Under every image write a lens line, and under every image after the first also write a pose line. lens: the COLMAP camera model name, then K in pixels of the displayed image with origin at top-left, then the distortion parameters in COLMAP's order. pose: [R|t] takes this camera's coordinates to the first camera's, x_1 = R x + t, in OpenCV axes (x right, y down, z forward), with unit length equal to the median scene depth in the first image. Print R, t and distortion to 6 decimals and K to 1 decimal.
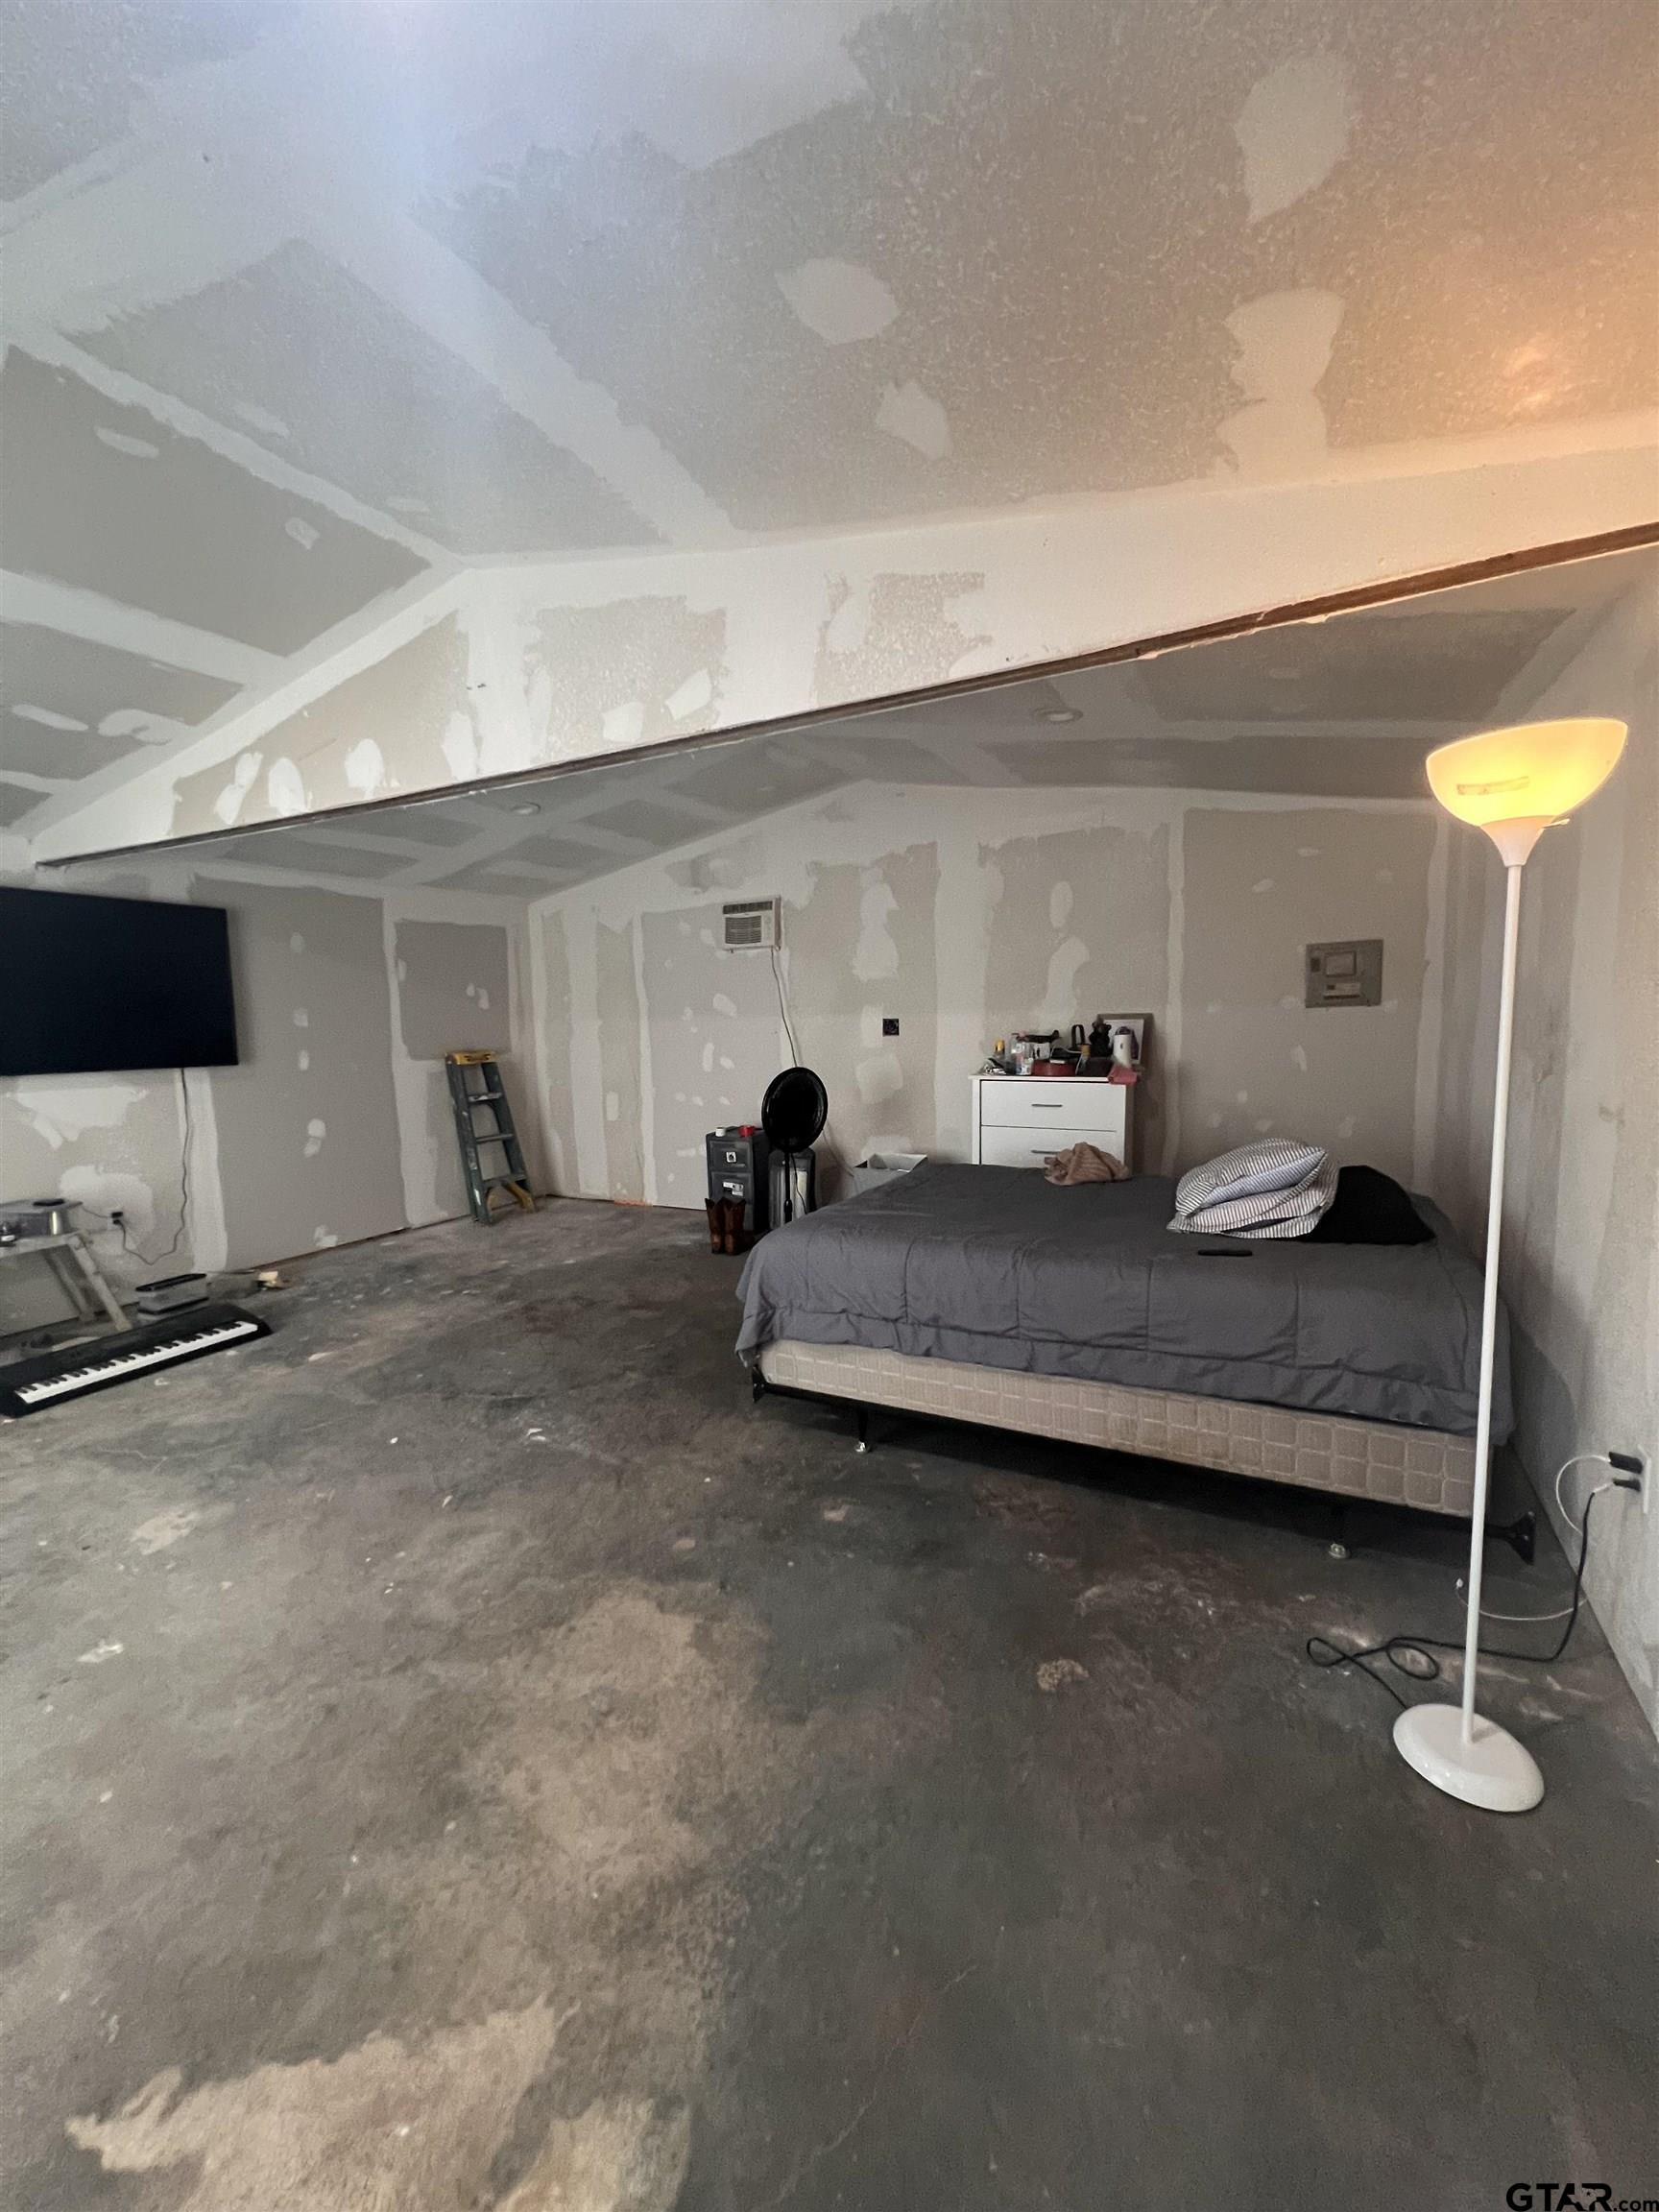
lens RADIAL K [[880.6, 0, 829.5], [0, 880.6, 1106.0], [0, 0, 1]] dist [0.000350, 0.000024]
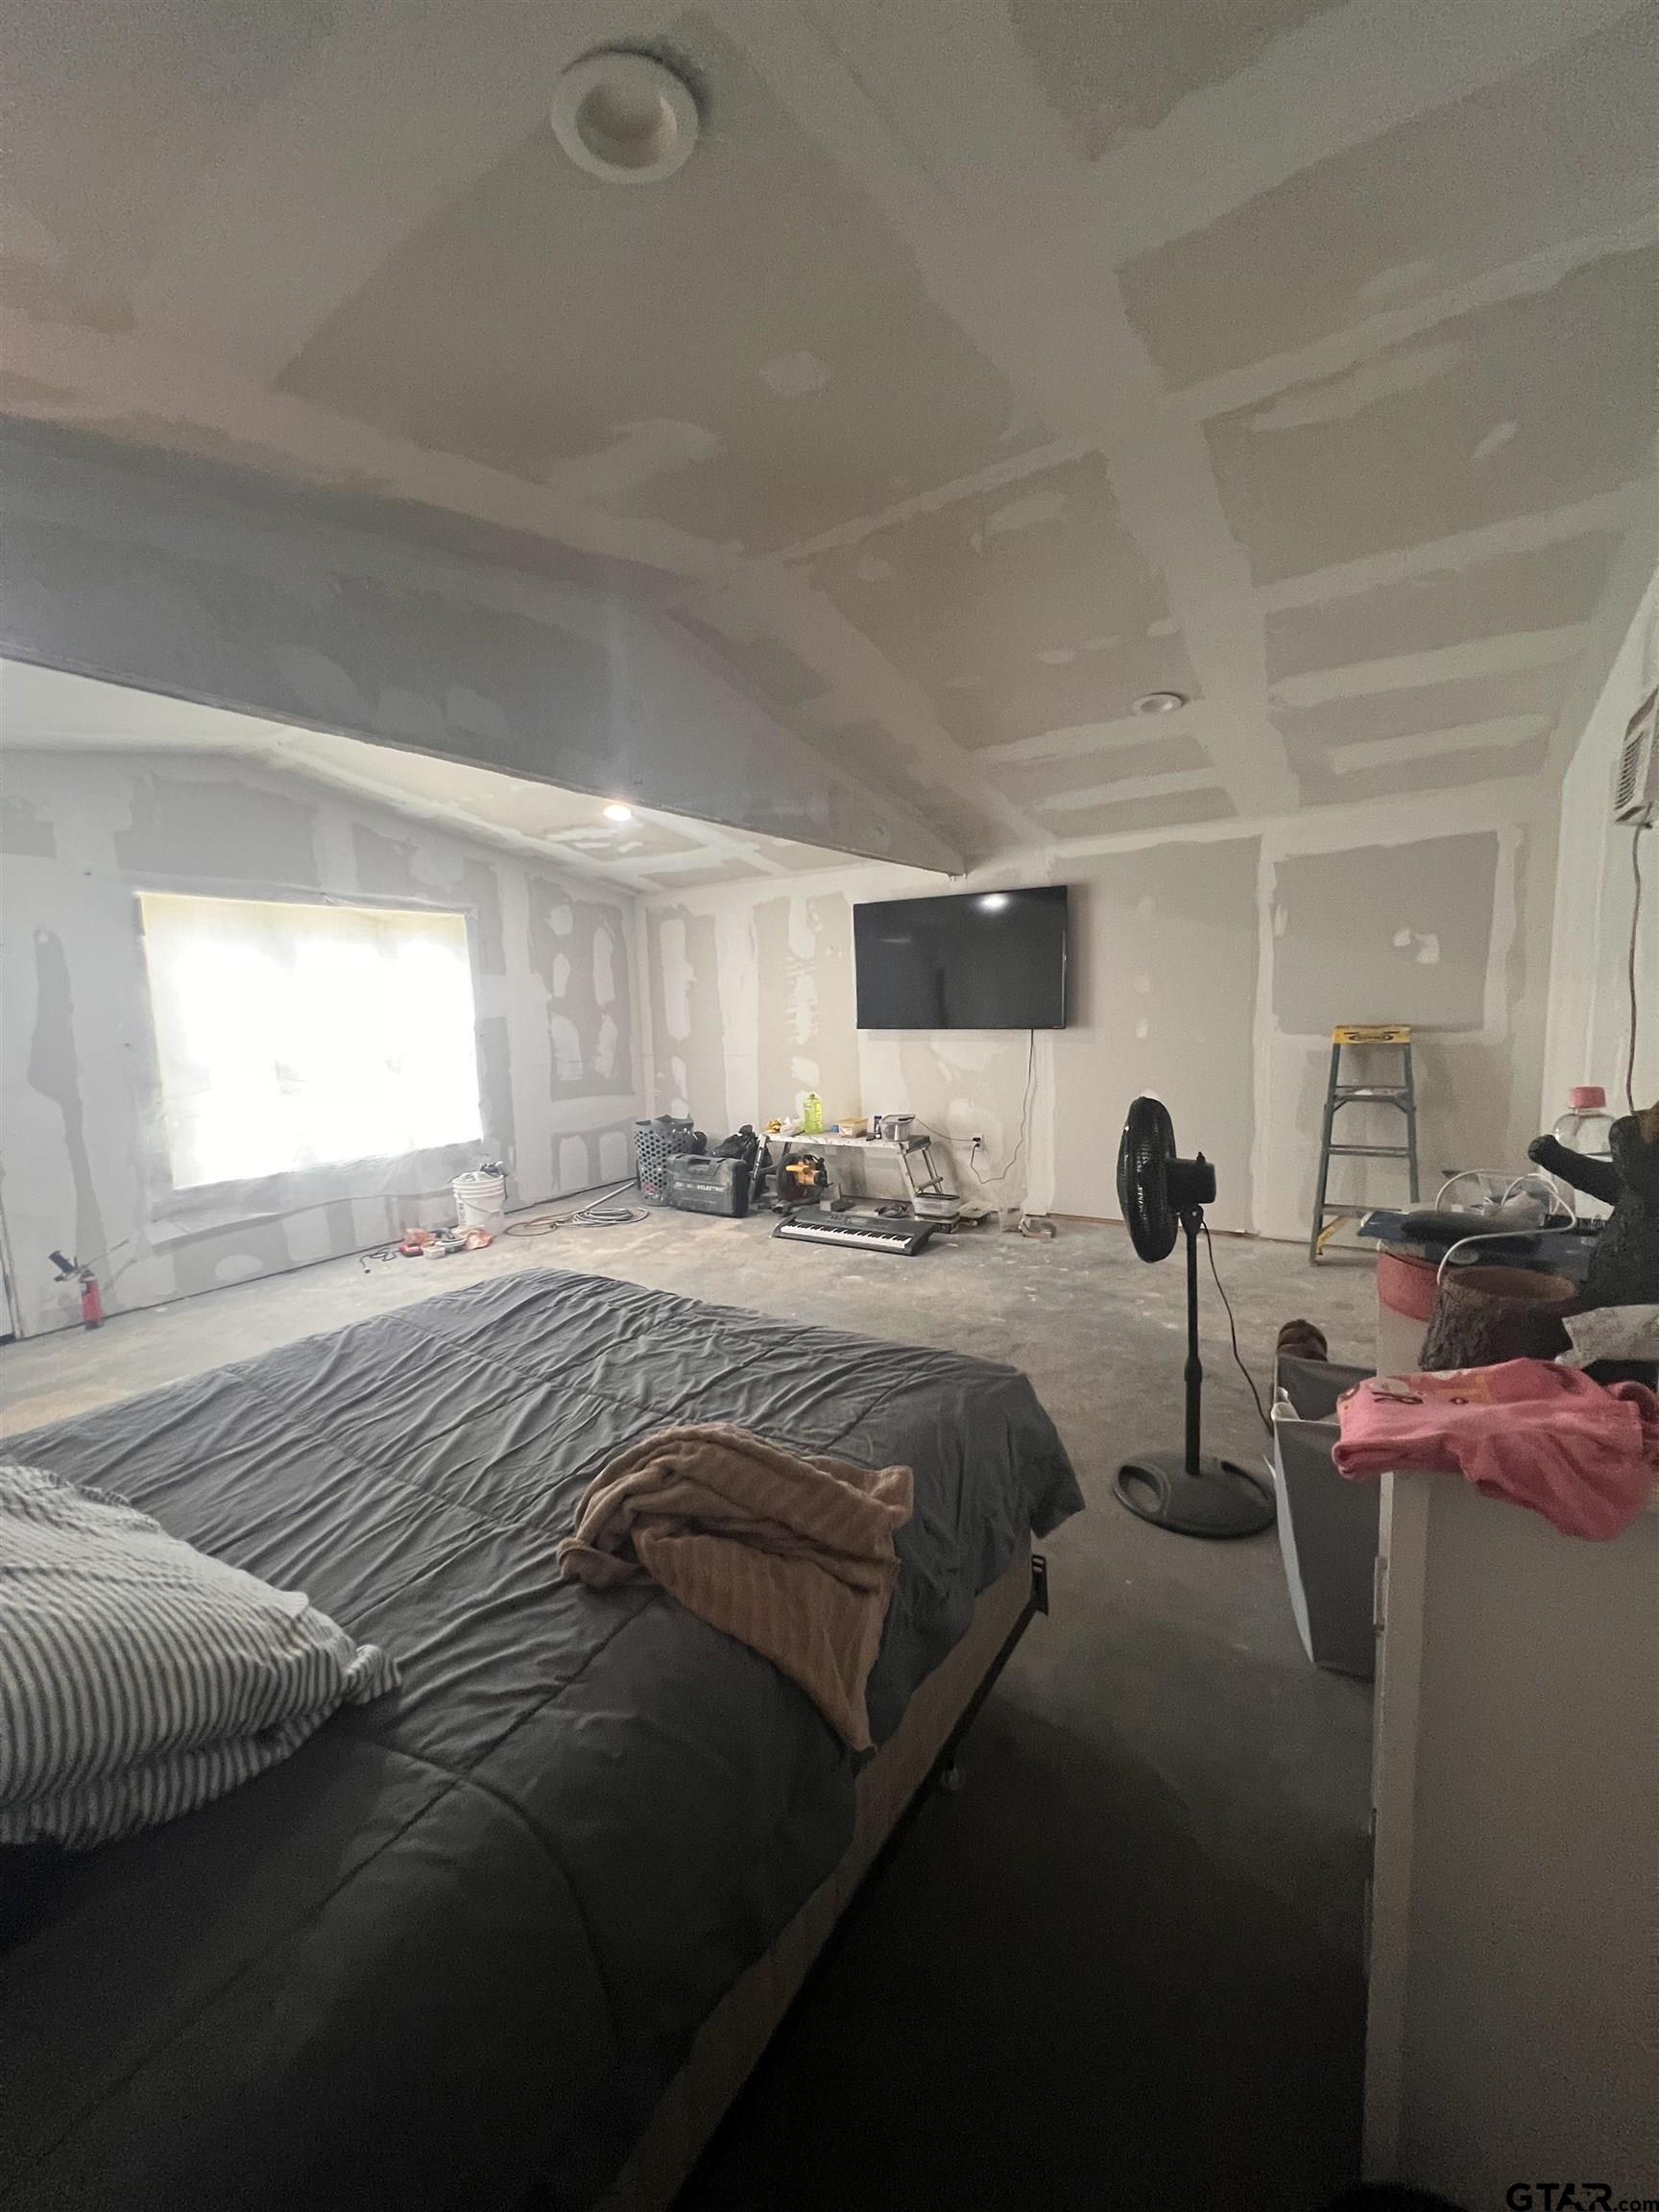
lens RADIAL K [[880.6, 0, 829.5], [0, 880.6, 1106.0], [0, 0, 1]] dist [0.000350, 0.000024]
pose [[-0.081127, 0.146262, -0.985914, 0.443469], [-0.069794, 0.985912, 0.152005, -0.098625], [0.994257, 0.081142, -0.069776, 0.802198]]
